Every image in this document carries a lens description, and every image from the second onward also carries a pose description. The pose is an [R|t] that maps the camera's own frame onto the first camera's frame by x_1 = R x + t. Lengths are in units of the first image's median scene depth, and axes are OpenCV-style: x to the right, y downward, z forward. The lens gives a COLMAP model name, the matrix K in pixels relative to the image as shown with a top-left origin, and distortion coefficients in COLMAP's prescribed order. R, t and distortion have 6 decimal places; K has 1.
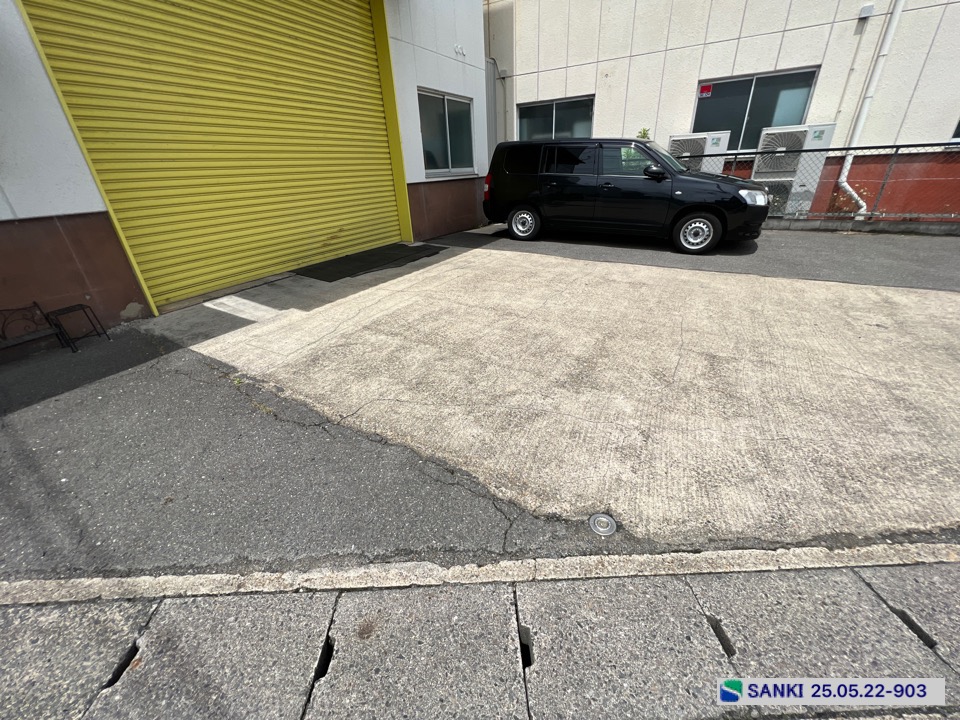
lens RADIAL K [[387.1, 0, 480.8], [0, 387.1, 361.7], [0, 0, 1]] dist [-0.003514, 0.001295]
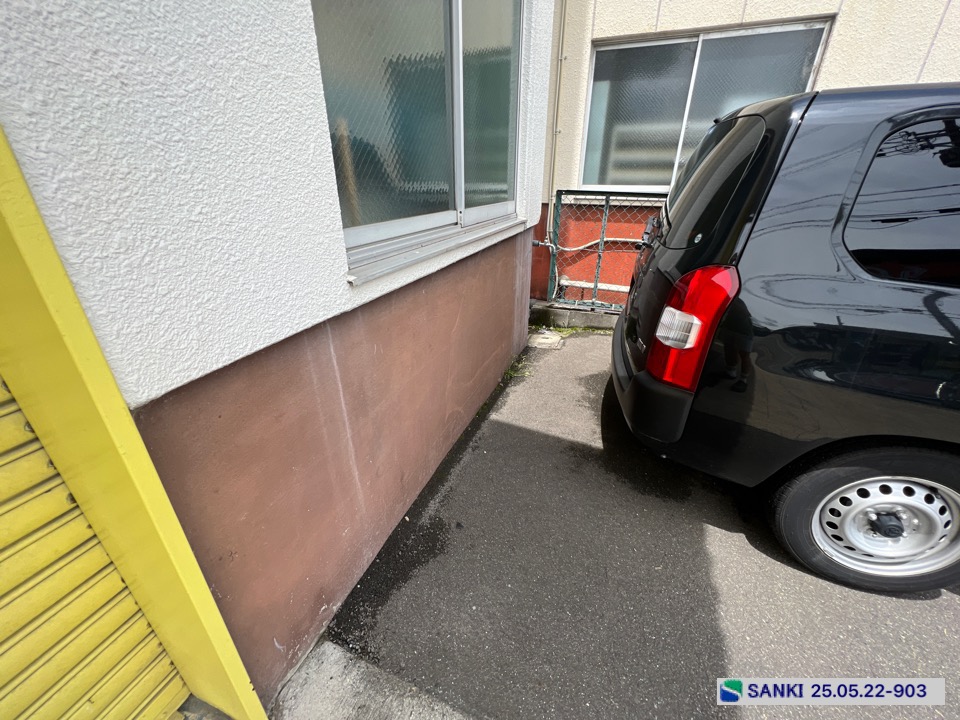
lens RADIAL K [[387.1, 0, 480.8], [0, 387.1, 361.7], [0, 0, 1]] dist [-0.003514, 0.001295]
pose [[0.987253, -0.022654, 0.157539, -0.180291], [0.026940, 0.999321, -0.025128, -0.678488], [-0.156863, 0.029052, 0.987193, 1.301132]]
